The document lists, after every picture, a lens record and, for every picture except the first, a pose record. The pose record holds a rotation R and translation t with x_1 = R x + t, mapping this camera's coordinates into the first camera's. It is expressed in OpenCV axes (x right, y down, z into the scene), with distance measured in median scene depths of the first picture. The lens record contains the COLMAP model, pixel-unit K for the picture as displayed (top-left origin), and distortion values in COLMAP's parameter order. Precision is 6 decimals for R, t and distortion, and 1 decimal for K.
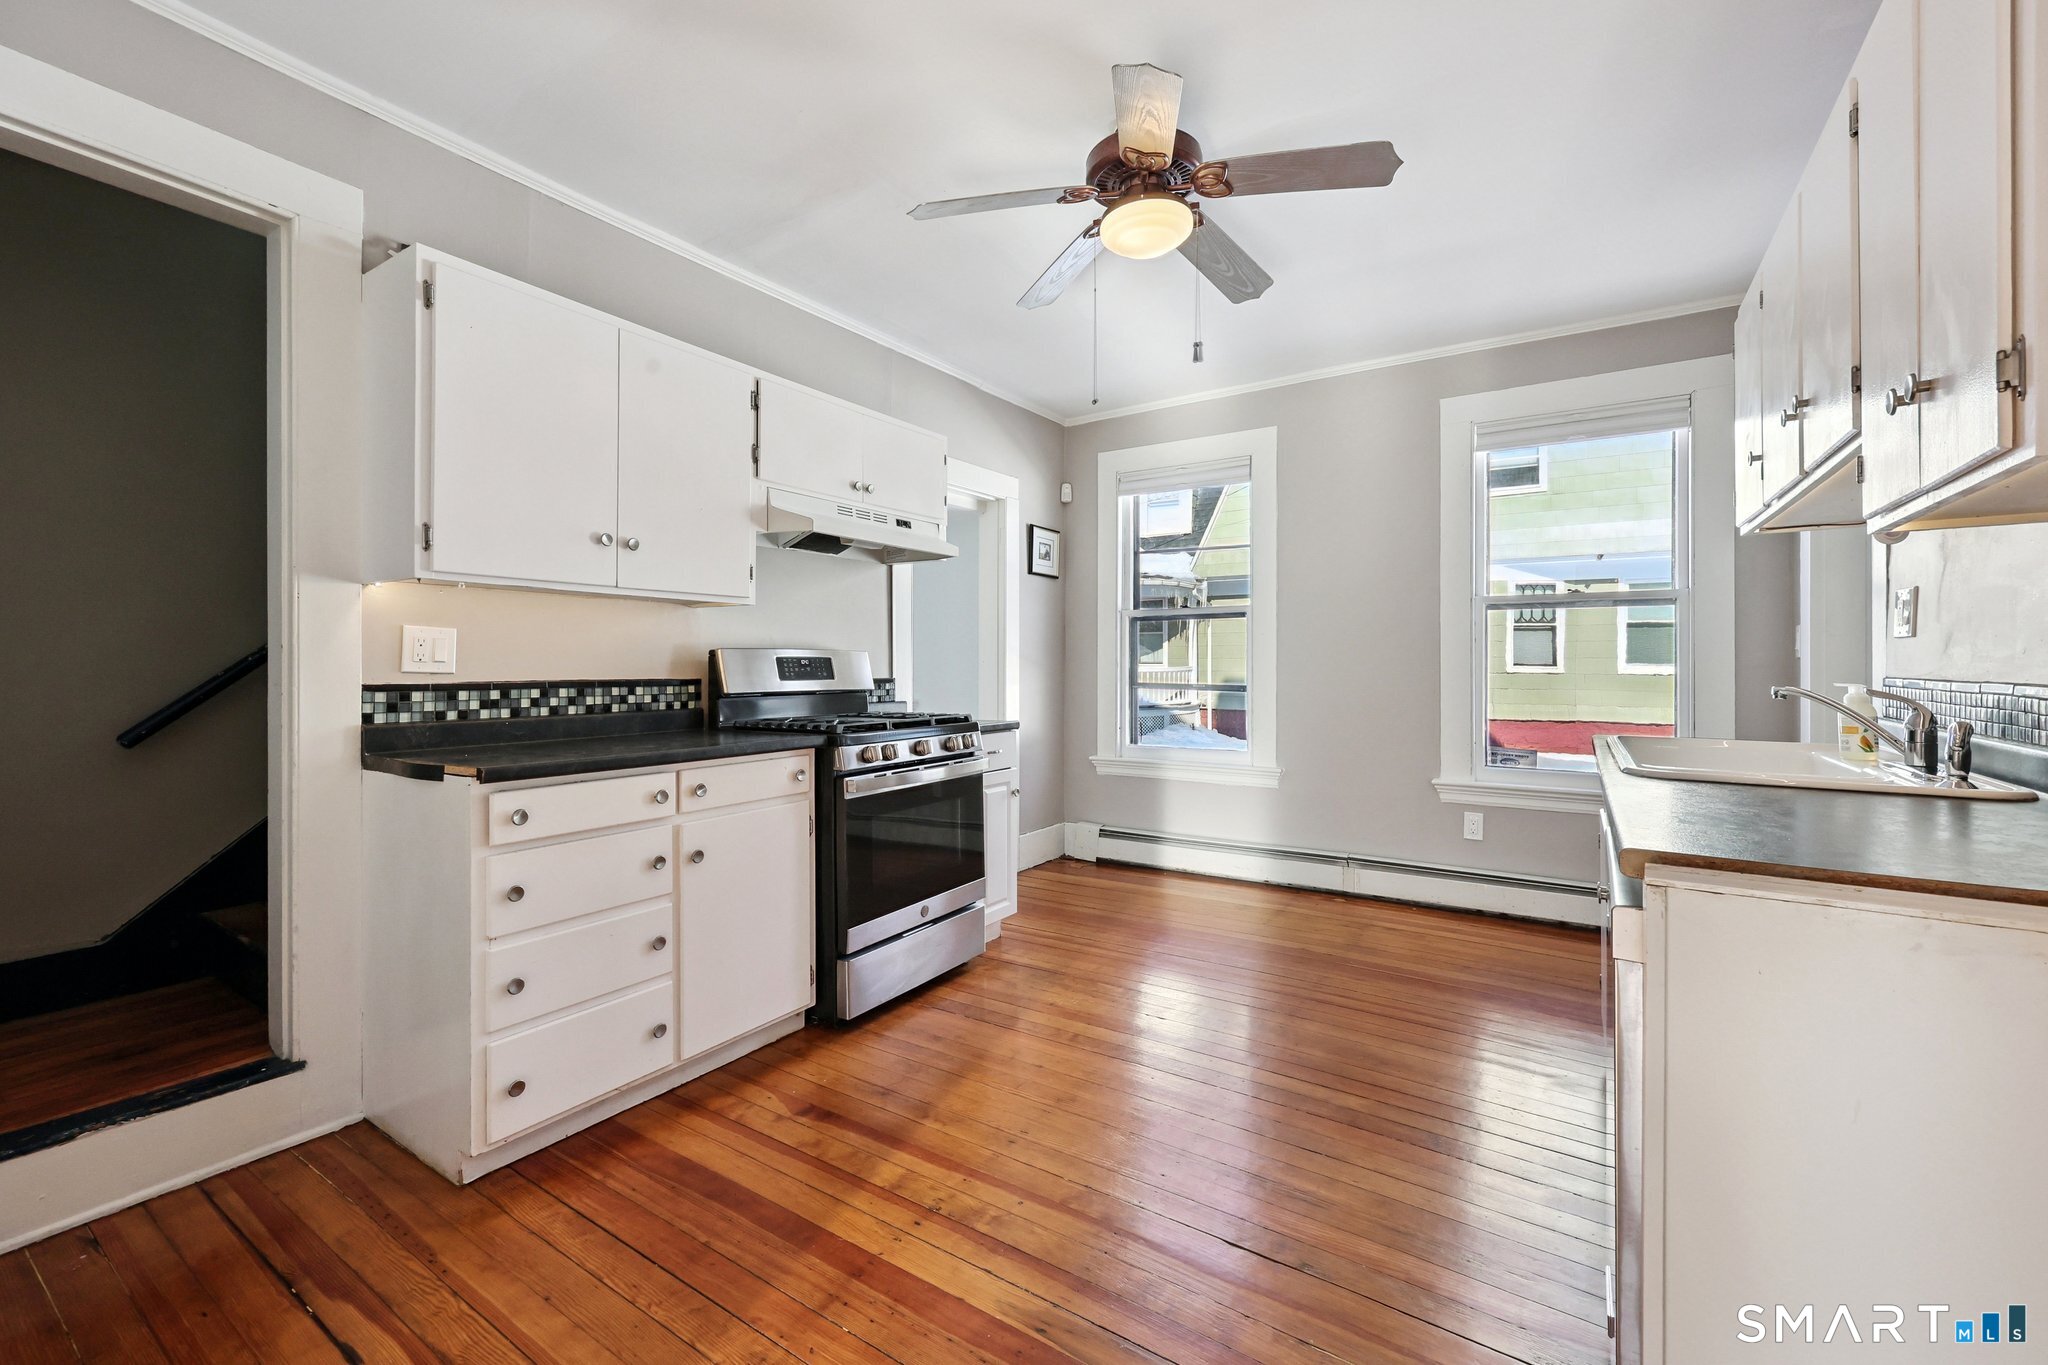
lens RADIAL K [[841.1, 0, 1022.6], [0, 841.1, 672.1], [0, 0, 1]] dist [0.001707, 0.000689]
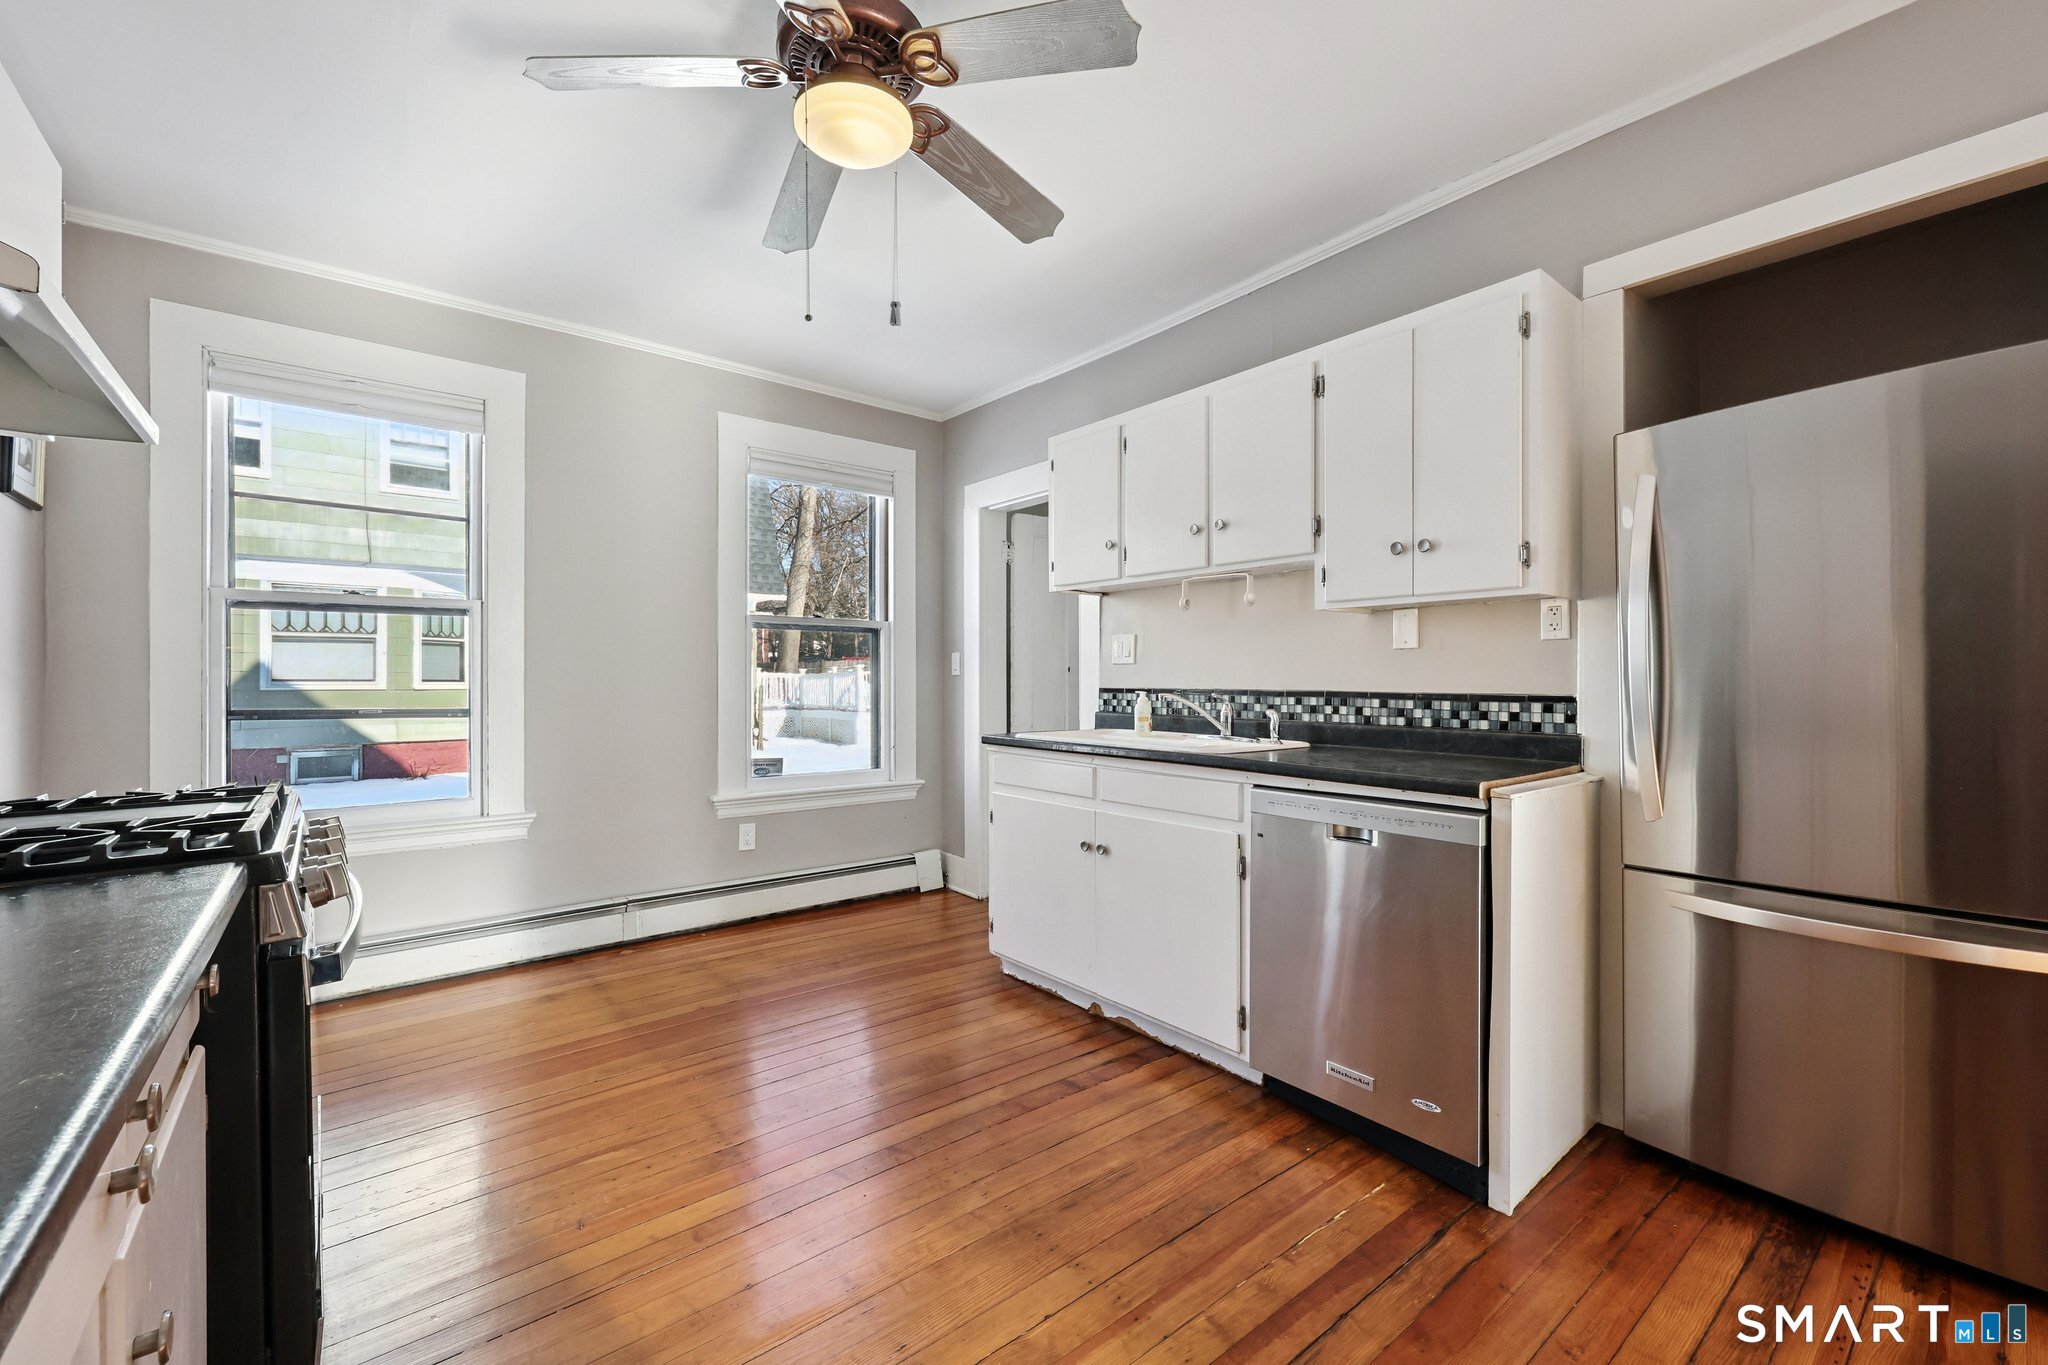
lens RADIAL K [[841.1, 0, 1022.6], [0, 841.1, 672.1], [0, 0, 1]] dist [0.001707, 0.000689]
pose [[0.303814, 0.009649, 0.952683, -0.340010], [0.011291, 0.999842, -0.013727, 0.000659], [-0.952664, 0.014928, 0.303657, 0.366847]]
